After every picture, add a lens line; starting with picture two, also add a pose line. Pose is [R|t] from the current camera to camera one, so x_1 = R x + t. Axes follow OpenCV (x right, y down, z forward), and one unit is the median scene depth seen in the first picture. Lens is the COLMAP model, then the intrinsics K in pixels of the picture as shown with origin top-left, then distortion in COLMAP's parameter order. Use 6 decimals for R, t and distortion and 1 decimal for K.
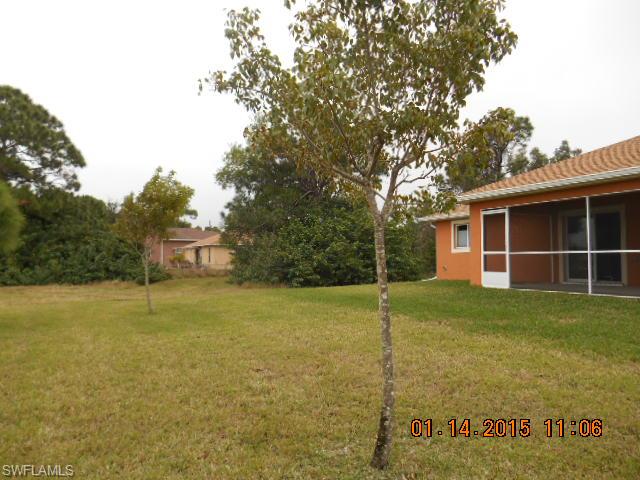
lens RADIAL K [[486.5, 0, 320.0], [0, 486.5, 239.5], [0, 0, 1]] dist [0.014084, 0.005681]
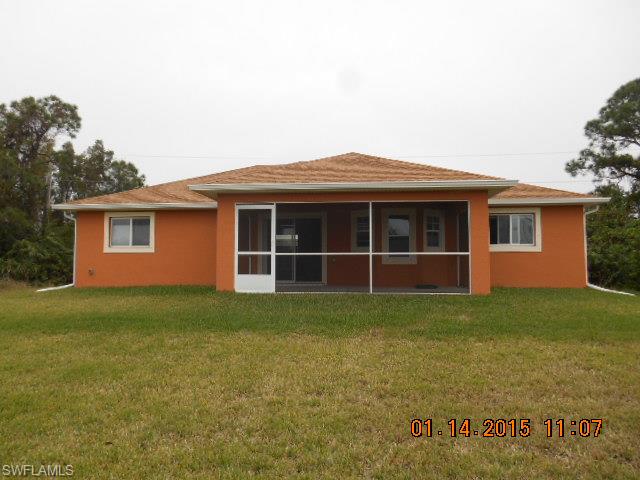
lens RADIAL K [[486.5, 0, 320.0], [0, 486.5, 241.5], [0, 0, 1]] dist [0.014084, 0.005681]
pose [[0.545240, 0.038367, 0.837401, -0.312184], [-0.038527, 0.999043, -0.020687, 0.019467], [-0.837394, -0.020983, 0.546197, 0.404871]]
